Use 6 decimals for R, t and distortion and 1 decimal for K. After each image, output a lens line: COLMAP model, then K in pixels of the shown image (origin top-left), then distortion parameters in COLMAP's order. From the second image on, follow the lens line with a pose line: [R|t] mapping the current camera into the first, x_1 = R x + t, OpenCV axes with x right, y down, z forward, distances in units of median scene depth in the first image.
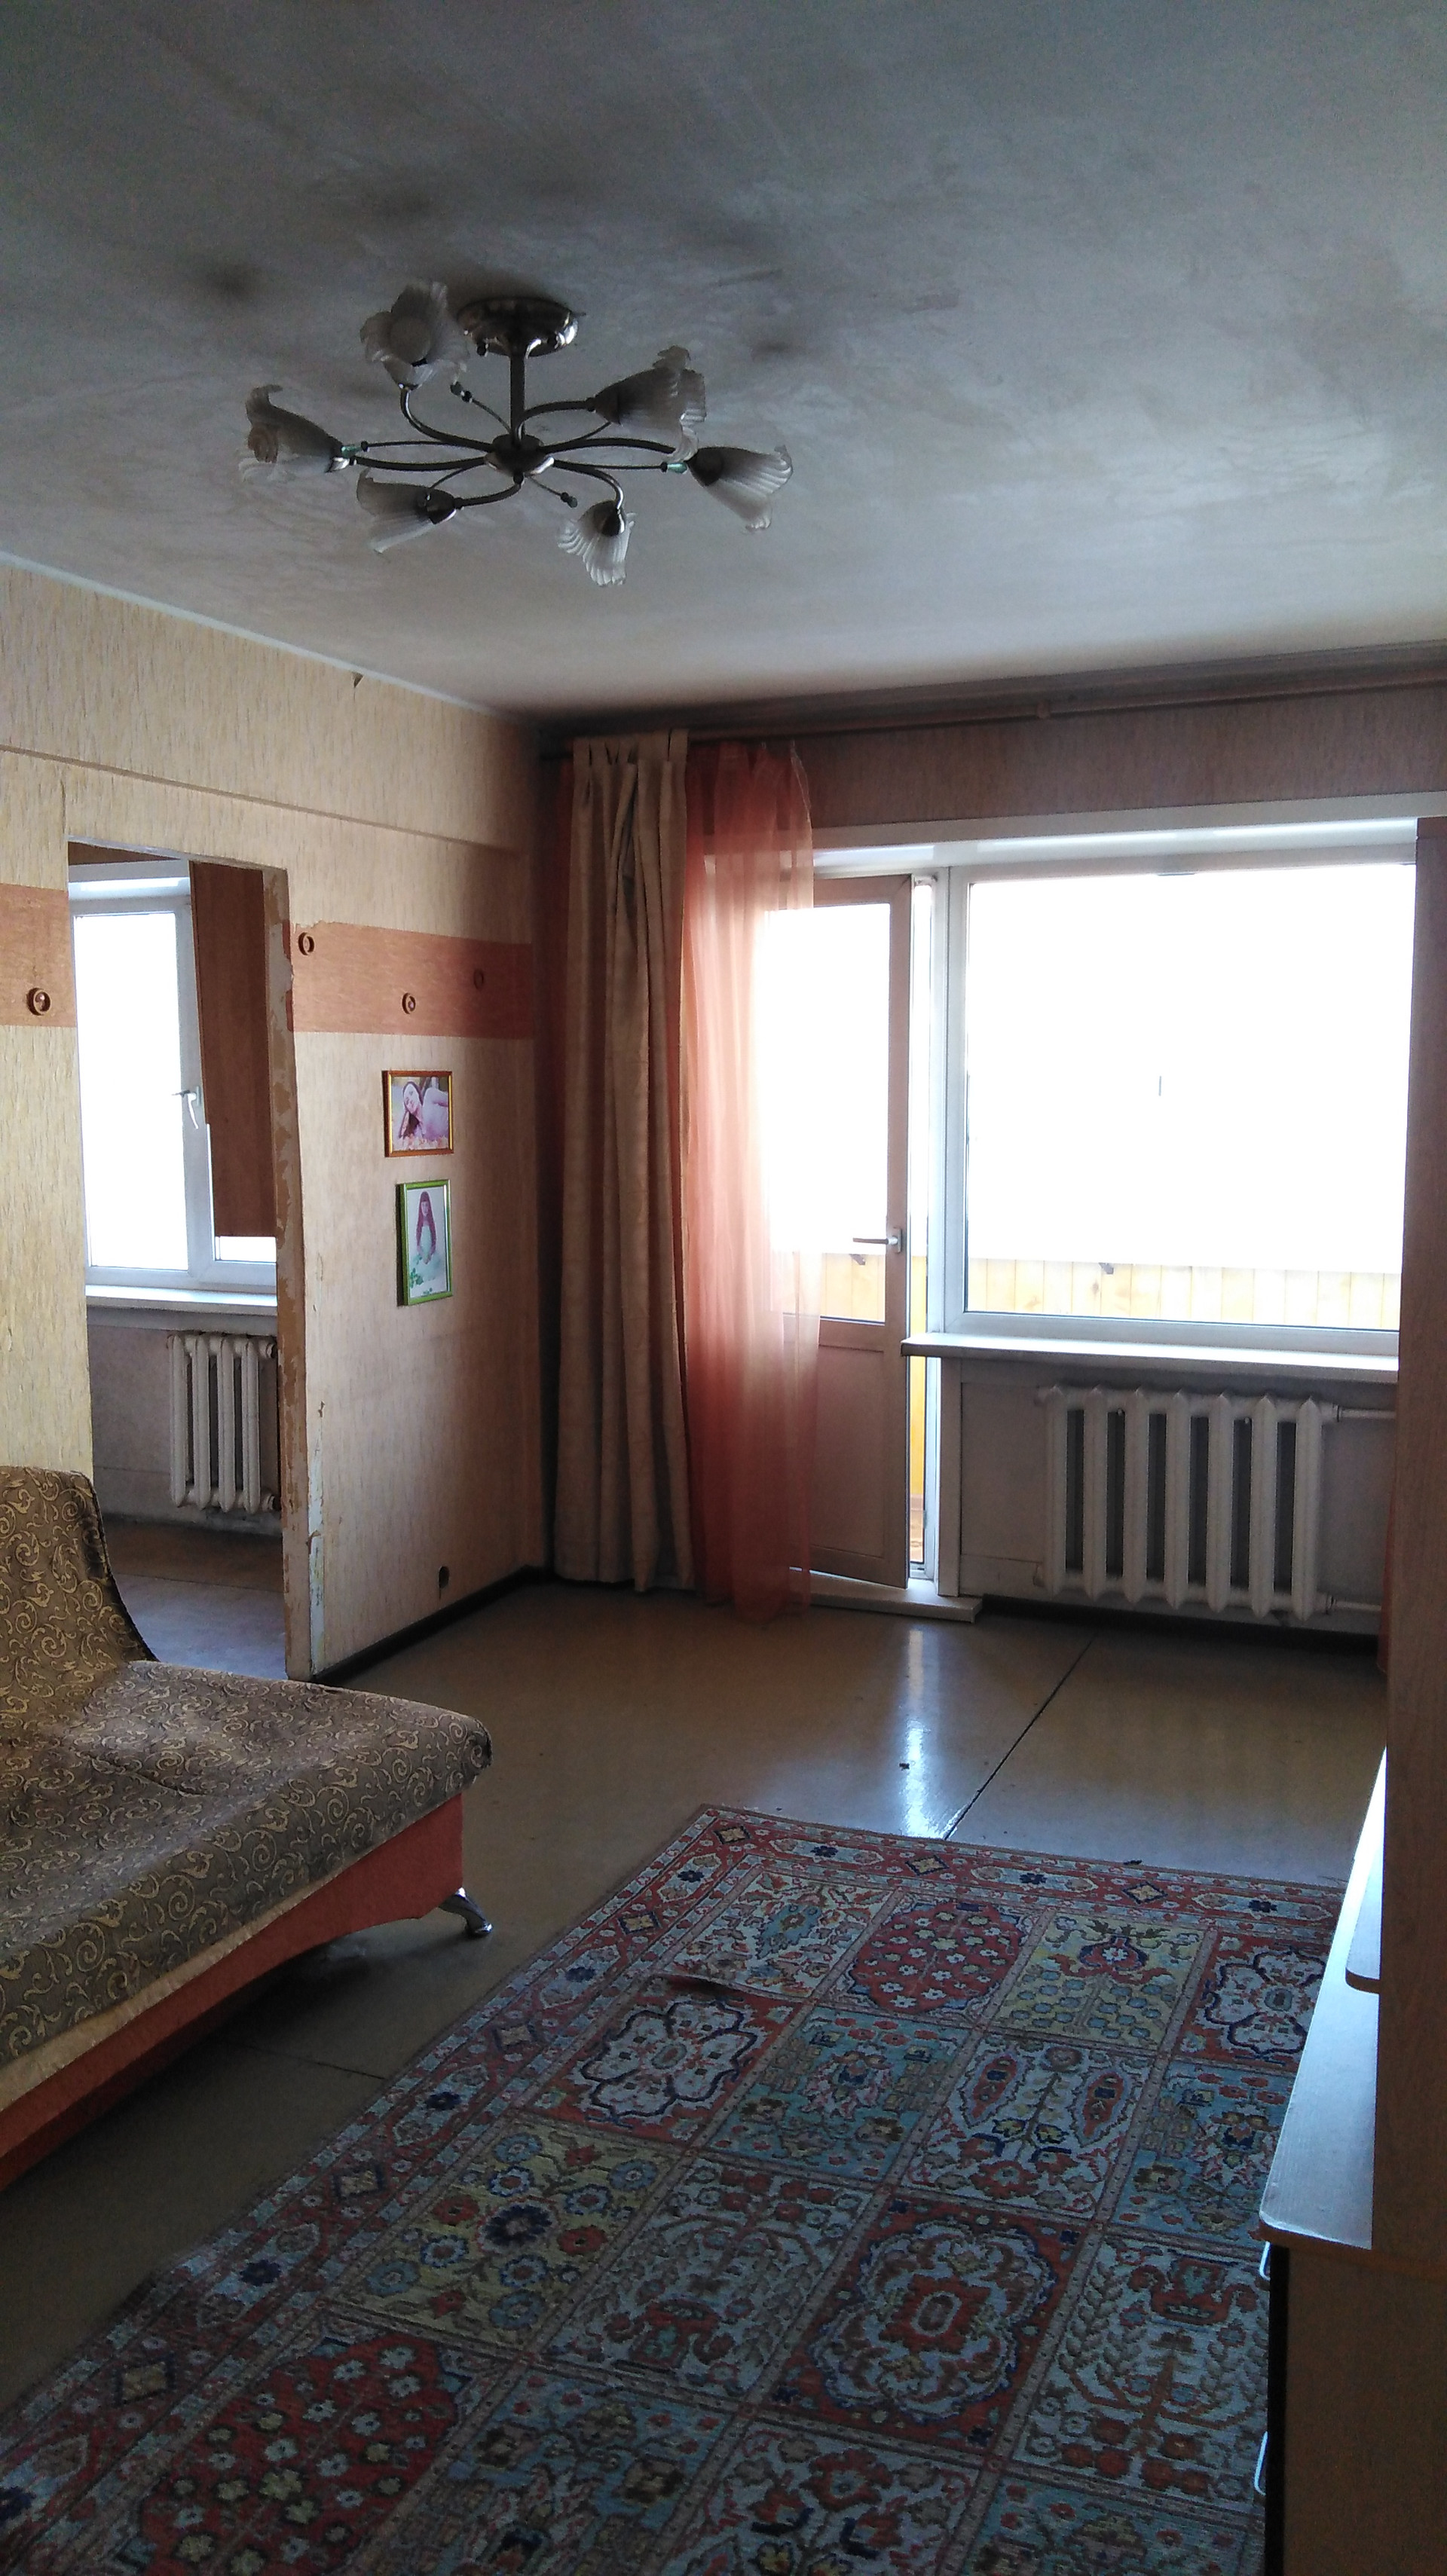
lens RADIAL K [[1922.1, 0, 731.5], [0, 1922.1, 1290.8], [0, 0, 1]] dist [0.039892, -0.024713]
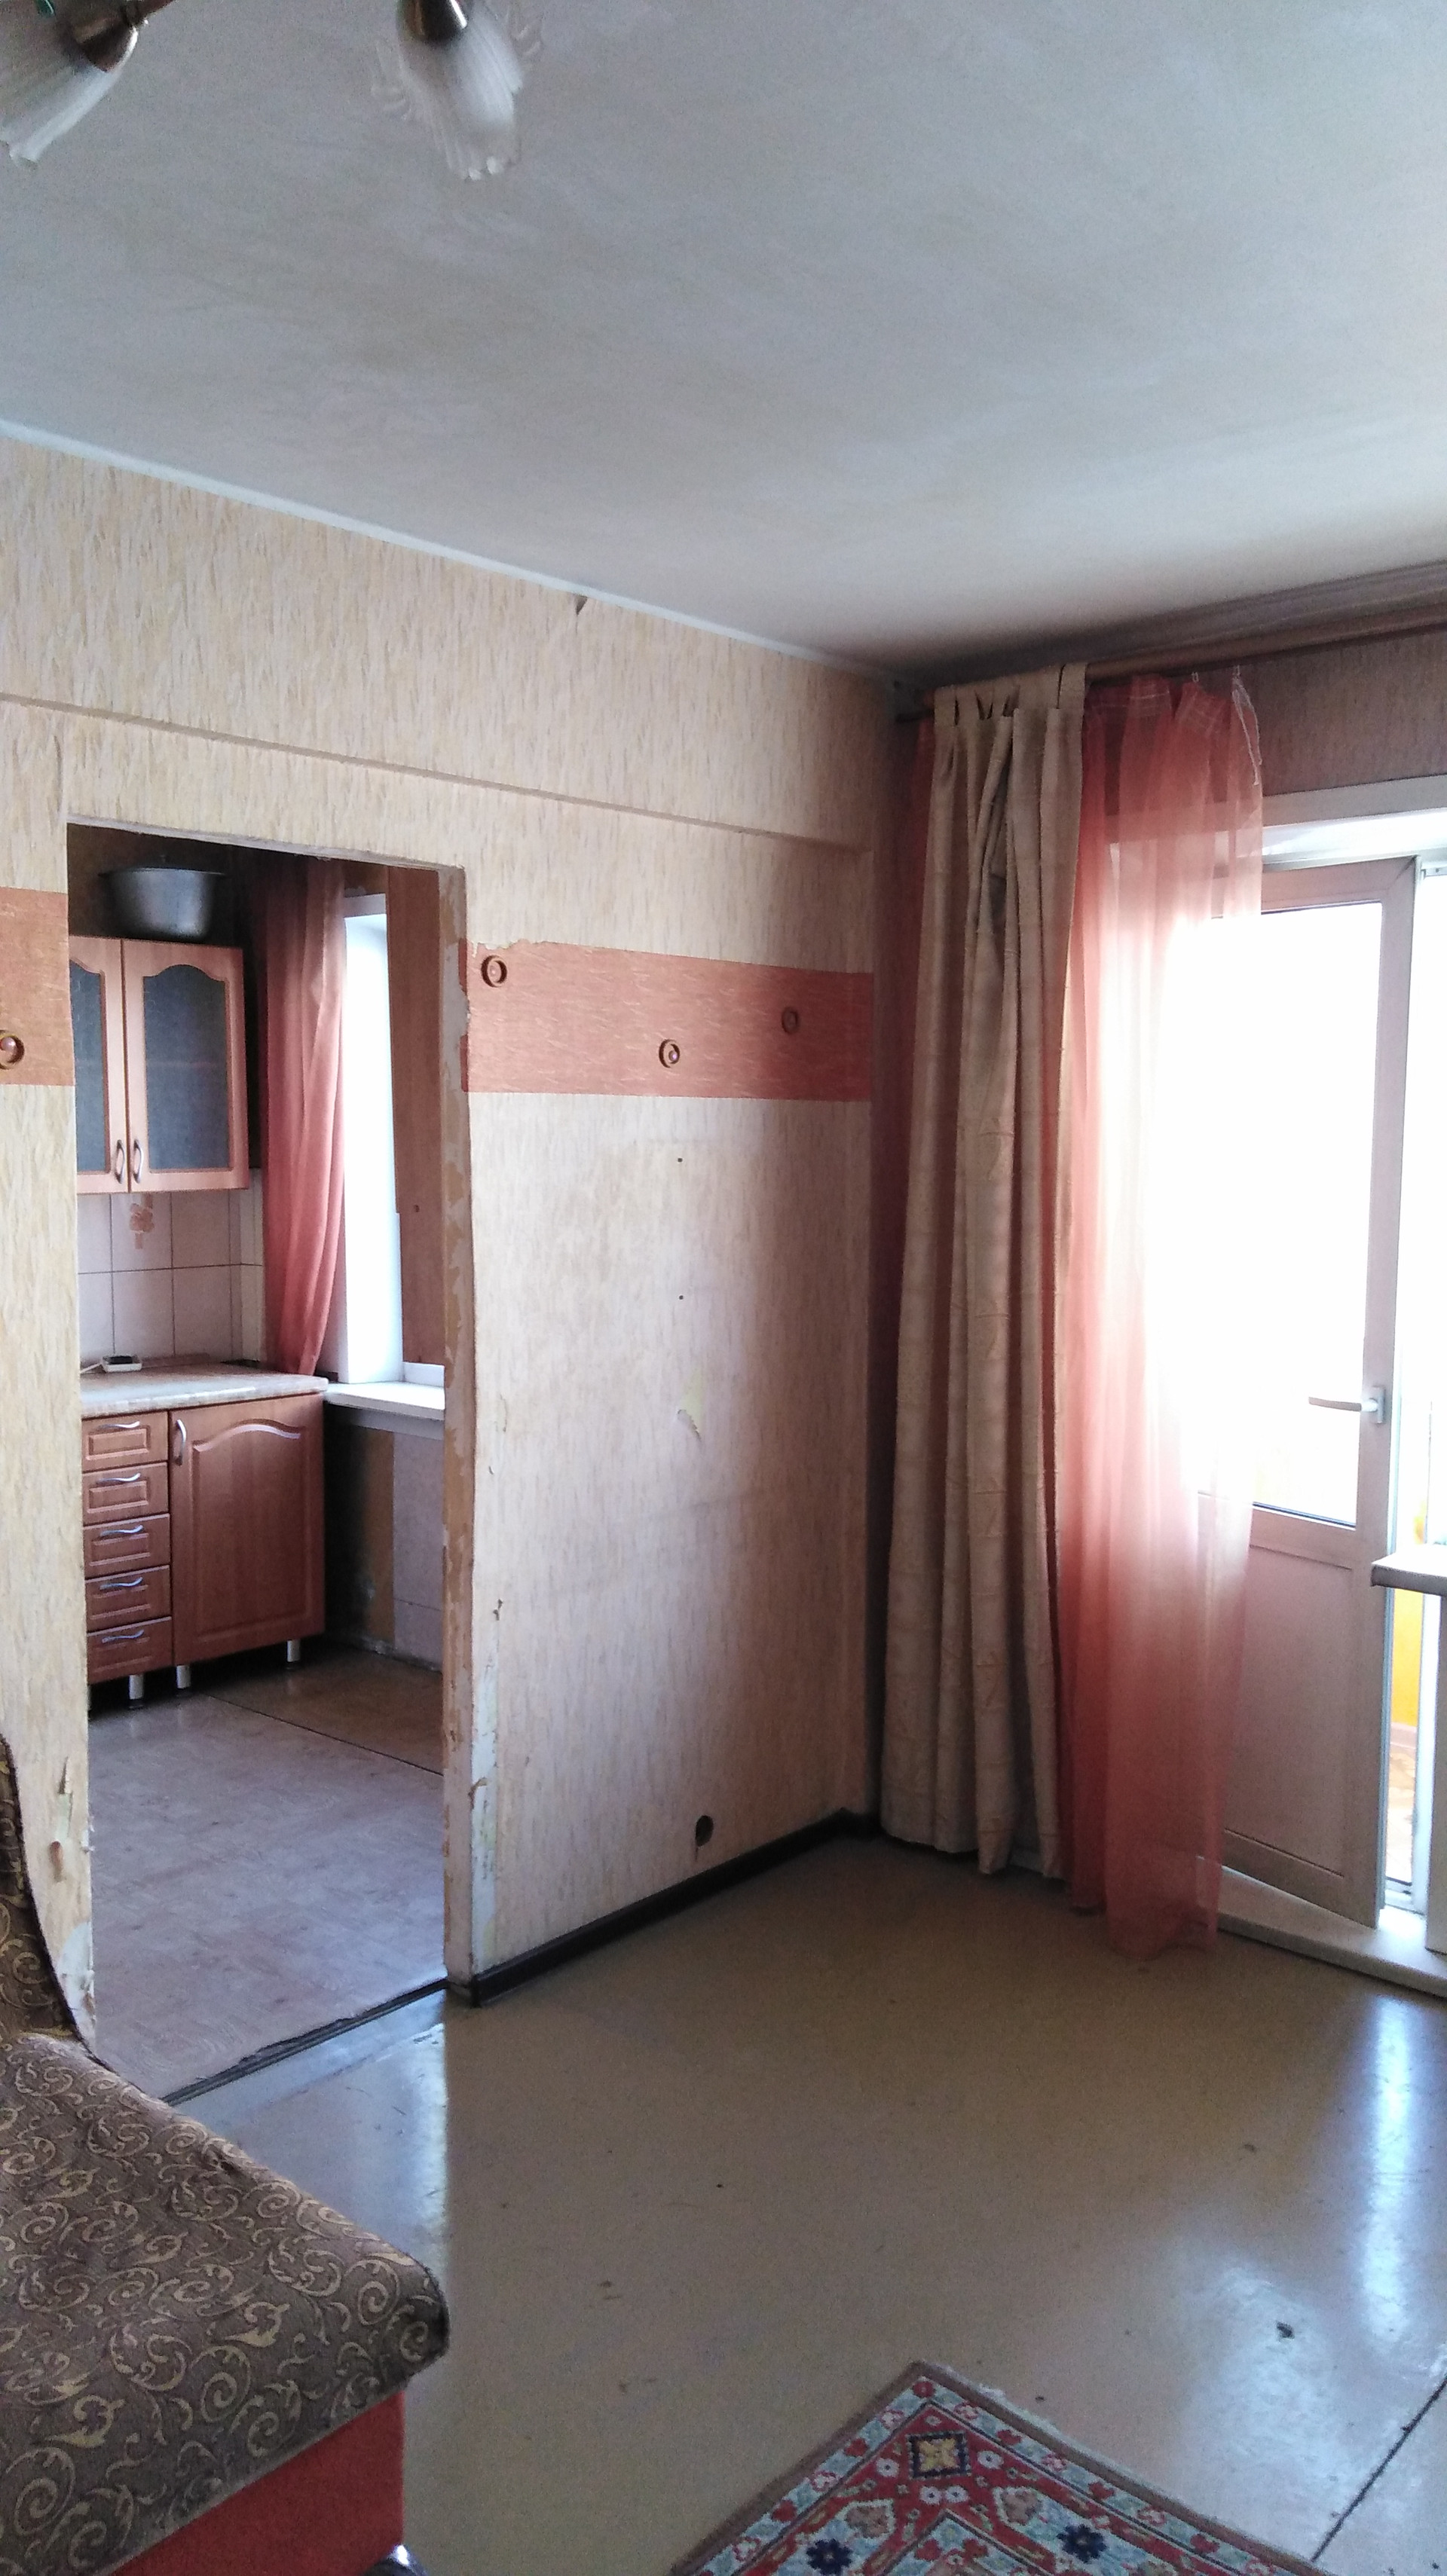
lens RADIAL K [[1922.1, 0, 736.3], [0, 1922.1, 1293.0], [0, 0, 1]] dist [0.039892, -0.024713]
pose [[0.949501, 0.039643, -0.311250, 0.109548], [-0.047136, 0.998751, -0.016585, -0.058481], [0.310203, 0.030418, 0.950183, 0.392702]]
